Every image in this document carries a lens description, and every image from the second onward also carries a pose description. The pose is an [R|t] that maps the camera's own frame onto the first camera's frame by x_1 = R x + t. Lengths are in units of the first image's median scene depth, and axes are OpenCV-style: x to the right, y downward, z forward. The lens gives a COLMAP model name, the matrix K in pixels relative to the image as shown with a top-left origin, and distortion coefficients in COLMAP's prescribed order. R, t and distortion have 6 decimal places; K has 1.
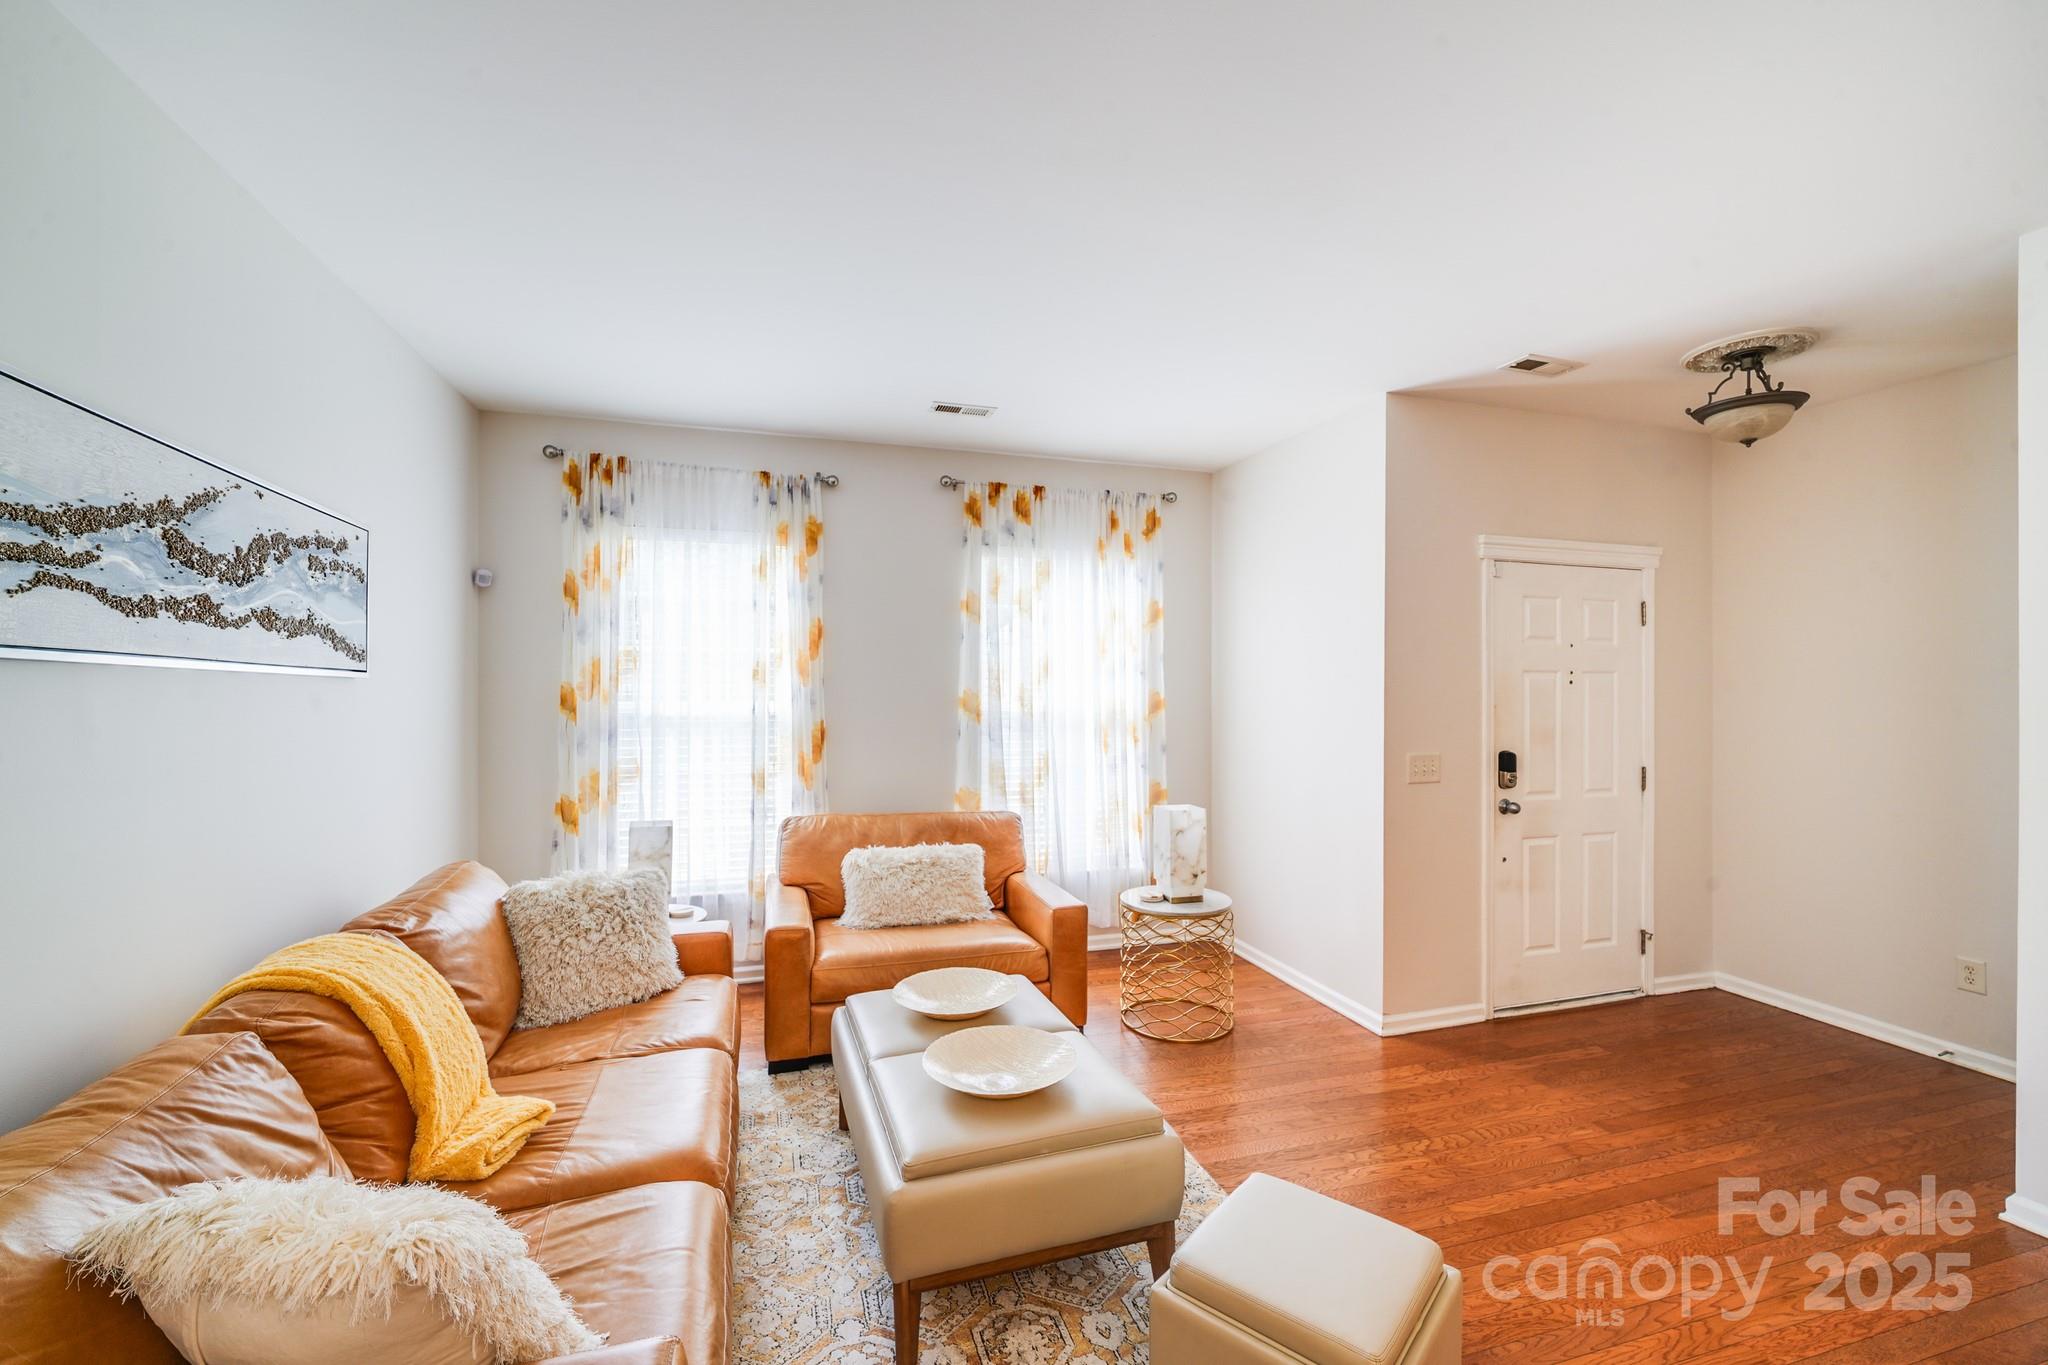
lens RADIAL K [[840.1, 0, 1027.7], [0, 840.1, 681.8], [0, 0, 1]] dist [-0.002028, -0.002077]
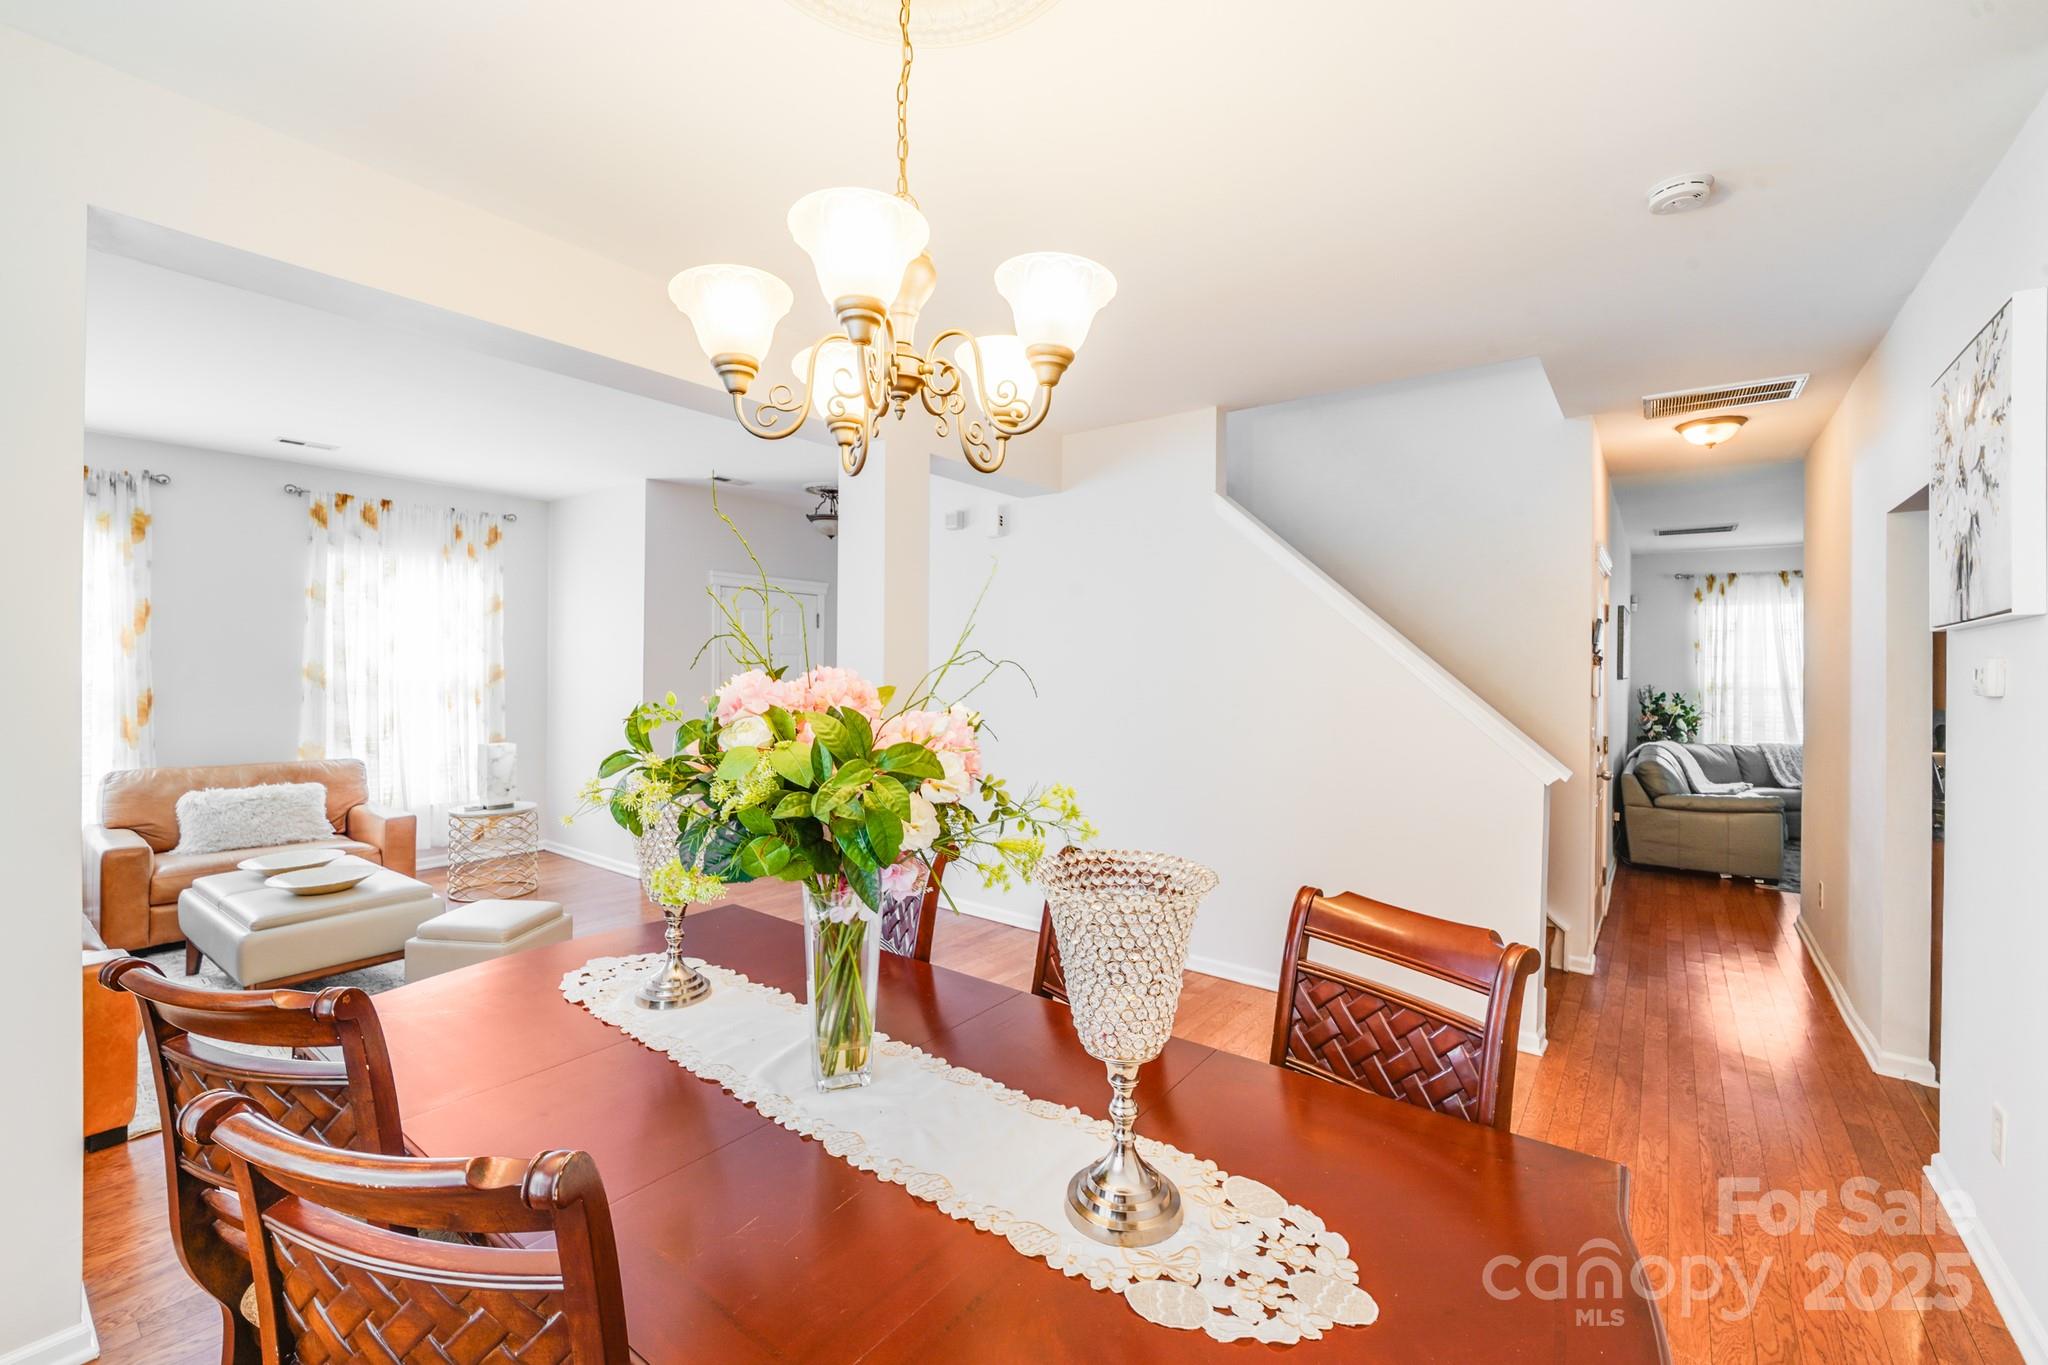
lens RADIAL K [[840.1, 0, 993.6], [0, 840.1, 663.5], [0, 0, 1]] dist [-0.002028, -0.002077]
pose [[0.826838, 0.007093, 0.562396, 0.067015], [-0.009773, 0.999951, 0.001756, -0.000231], [-0.562356, -0.006948, 0.826866, -0.604268]]
